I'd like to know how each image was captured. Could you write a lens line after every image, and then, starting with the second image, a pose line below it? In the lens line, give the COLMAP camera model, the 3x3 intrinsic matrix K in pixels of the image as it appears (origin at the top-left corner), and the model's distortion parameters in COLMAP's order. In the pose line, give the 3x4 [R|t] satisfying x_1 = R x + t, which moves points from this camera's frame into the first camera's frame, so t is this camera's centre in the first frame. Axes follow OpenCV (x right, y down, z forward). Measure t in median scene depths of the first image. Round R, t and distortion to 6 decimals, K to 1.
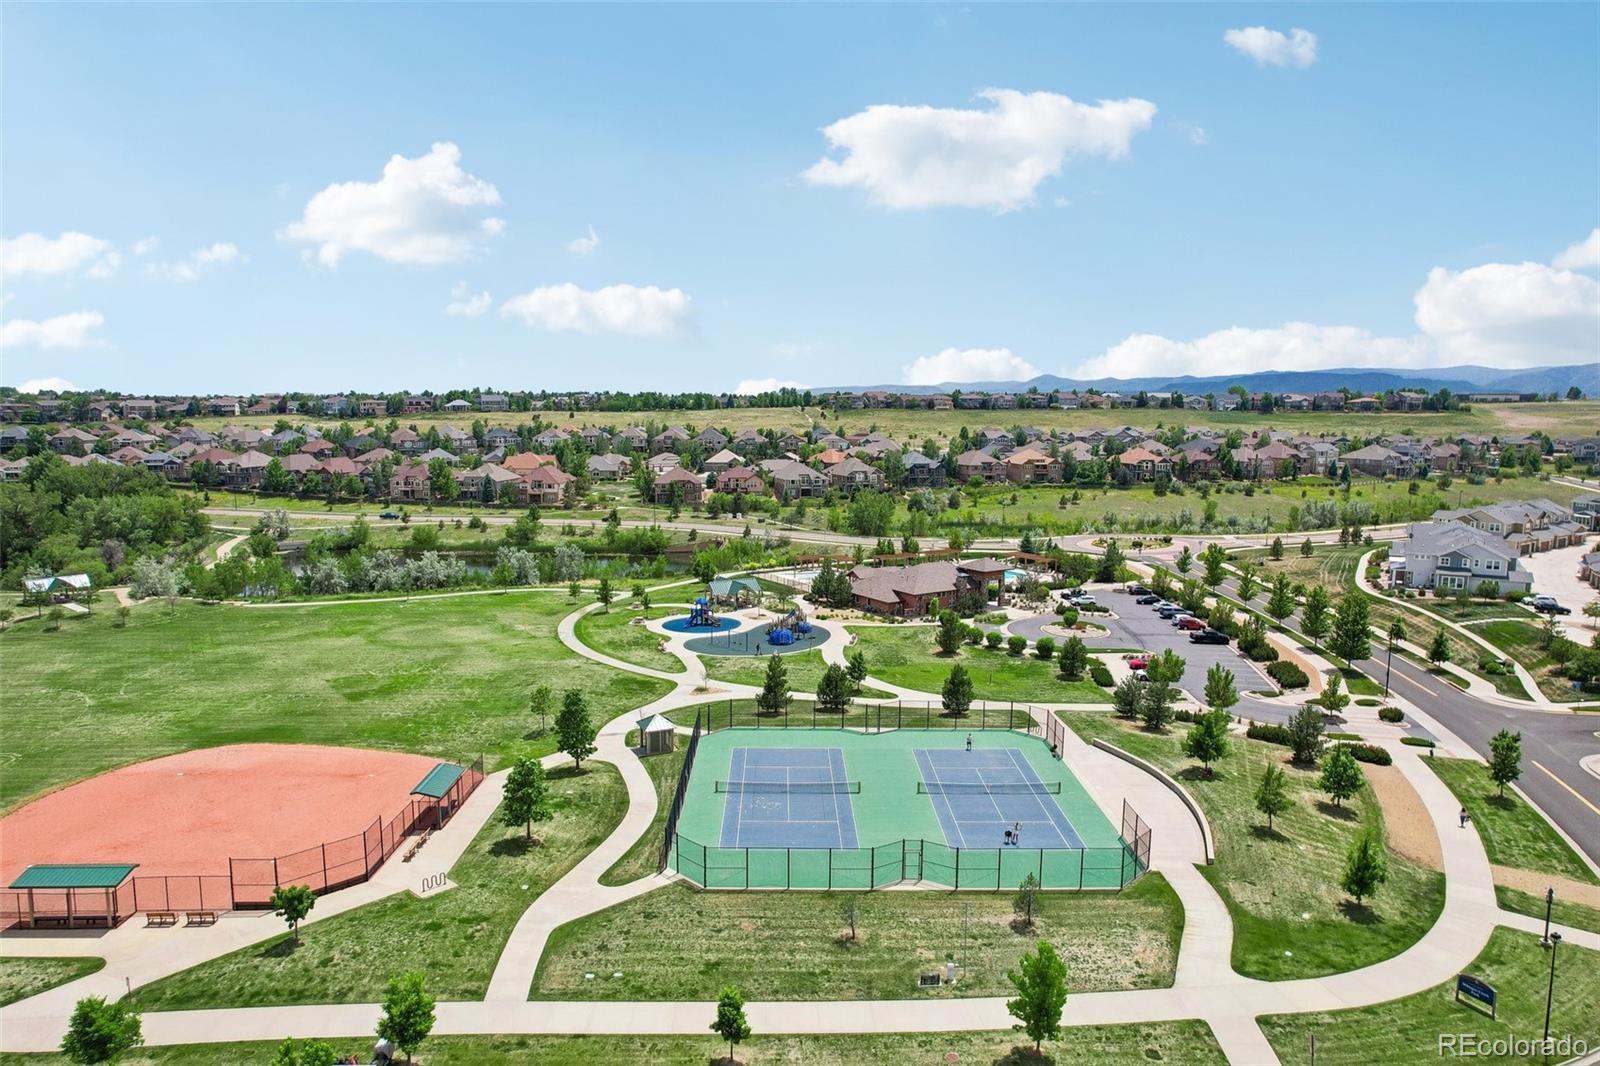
lens RADIAL K [[1028.9, 0, 803.3], [0, 1028.9, 529.1], [0, 0, 1]] dist [-0.059375, 0.042993]
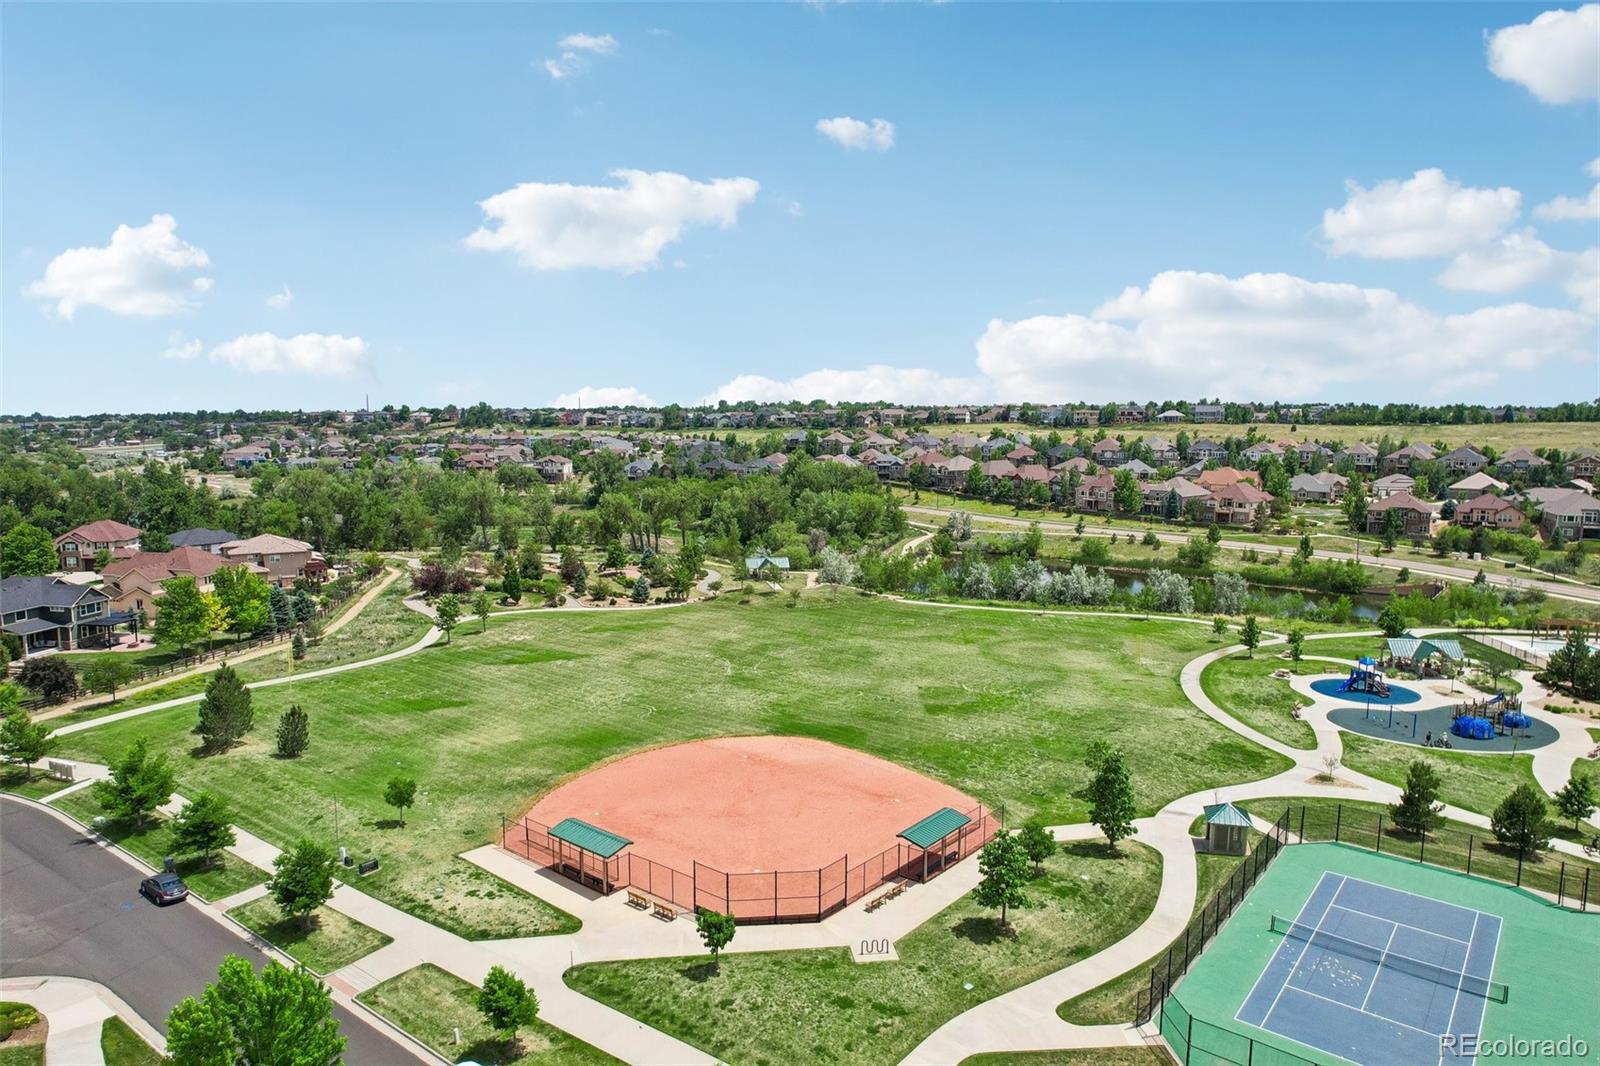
lens RADIAL K [[1028.9, 0, 787.4], [0, 1028.9, 525.6], [0, 0, 1]] dist [-0.059375, 0.042993]
pose [[0.766641, 0.070893, -0.638151, 0.062134], [-0.079924, 0.996692, 0.014708, -0.013444], [0.637083, 0.039728, 0.769771, 0.130106]]
